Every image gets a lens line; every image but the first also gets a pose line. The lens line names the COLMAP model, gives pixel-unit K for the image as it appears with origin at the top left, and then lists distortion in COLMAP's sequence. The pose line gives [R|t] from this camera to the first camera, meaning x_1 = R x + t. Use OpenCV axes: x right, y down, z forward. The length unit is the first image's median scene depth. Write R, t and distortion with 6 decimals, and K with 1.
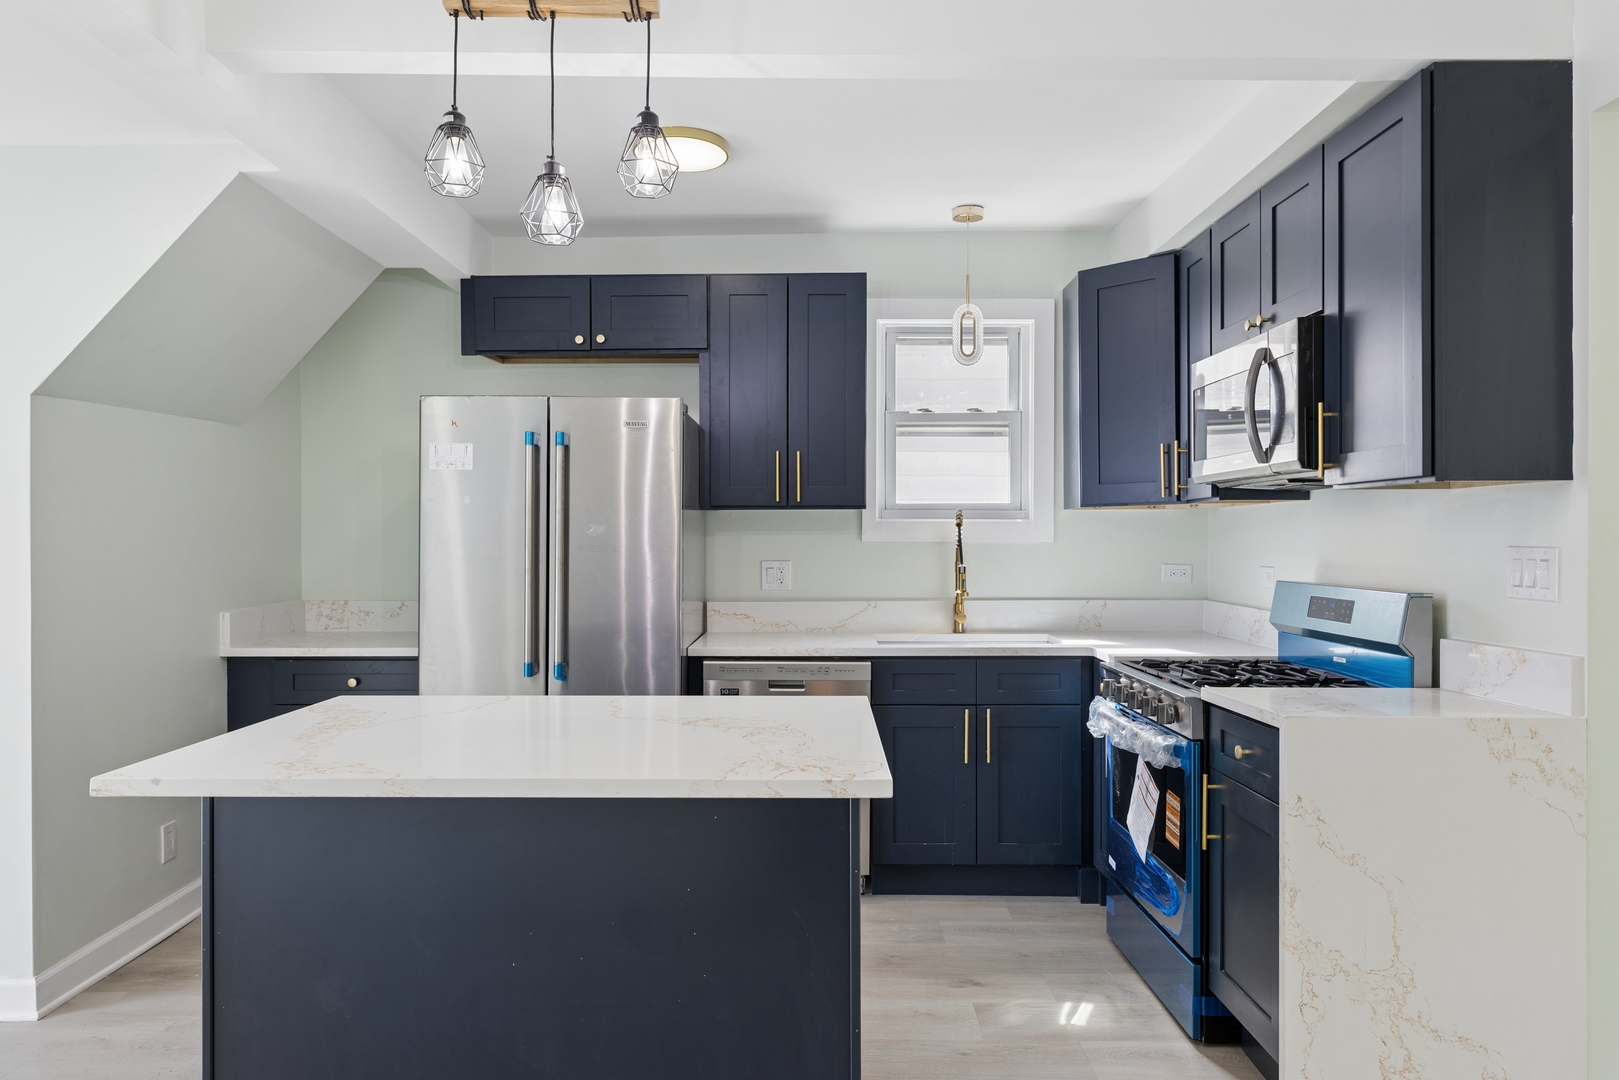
lens RADIAL K [[1071.1, 0, 807.4], [0, 1071.1, 538.4], [0, 0, 1]] dist [0.005344, 0.000255]
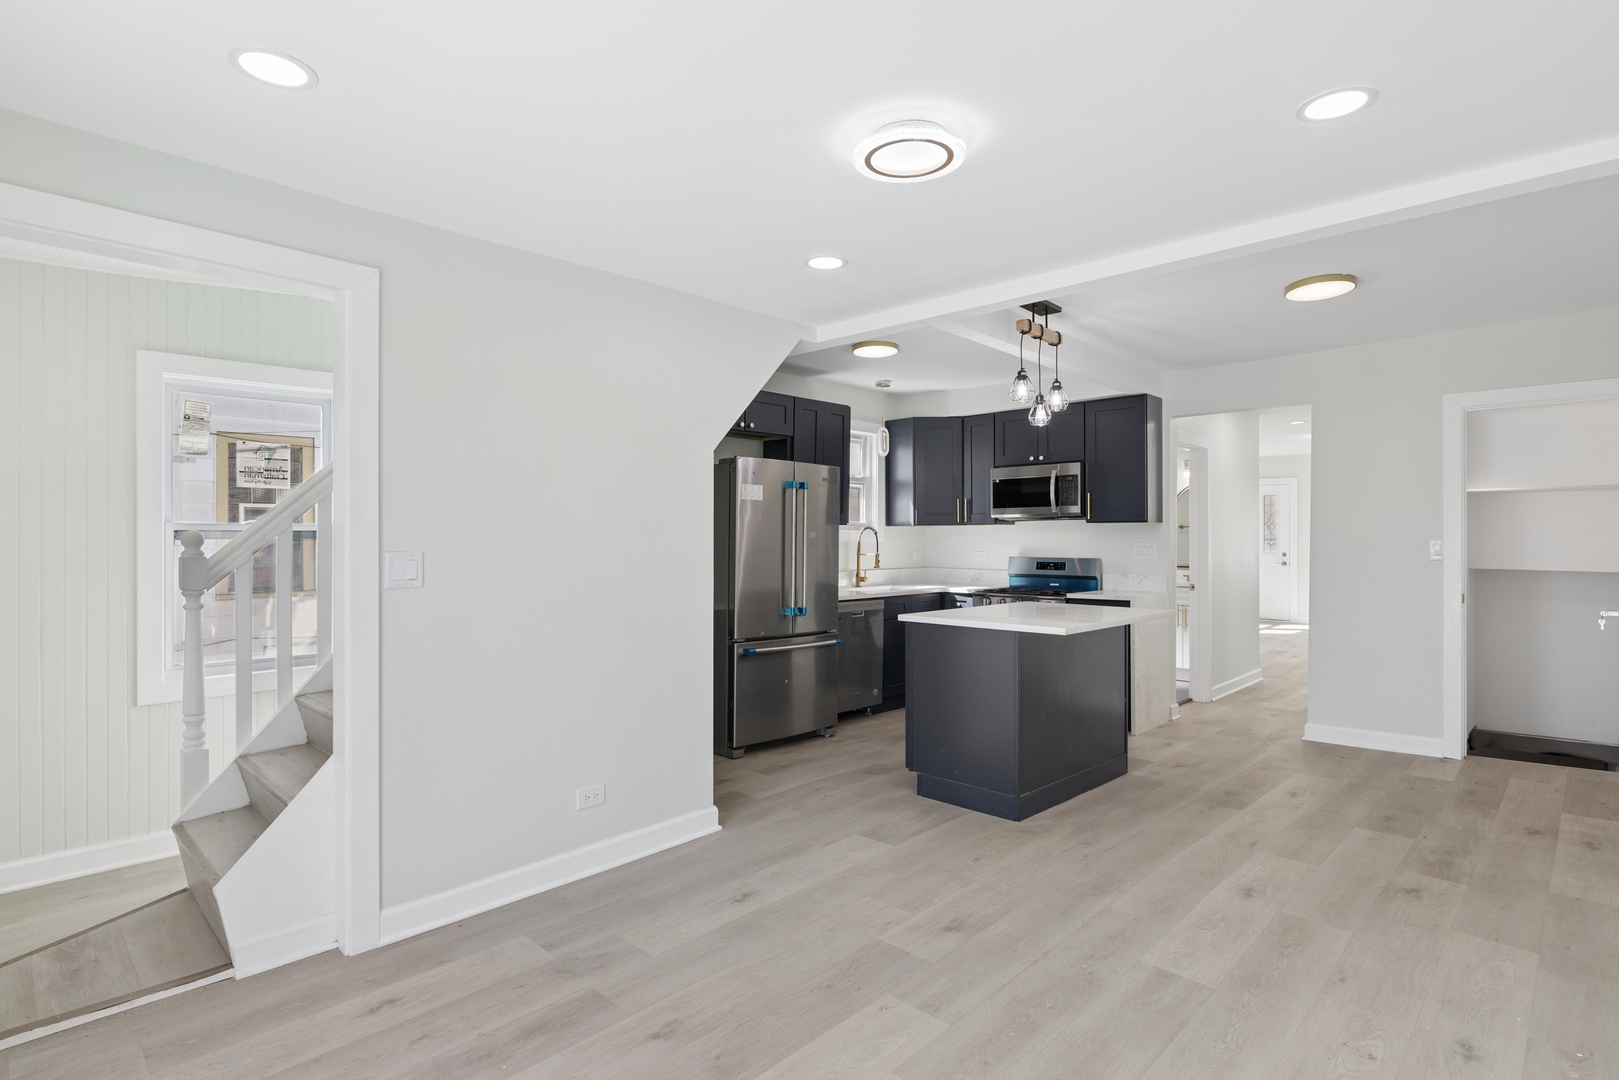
lens RADIAL K [[818.6, 0, 810.8], [0, 818.6, 536.3], [0, 0, 1]] dist [-0.000203, 0.000003]
pose [[0.692783, -0.000705, 0.721146, -1.136822], [0.010615, 0.999901, -0.009221, 0.006997], [-0.721068, 0.014043, 0.692722, 0.006086]]
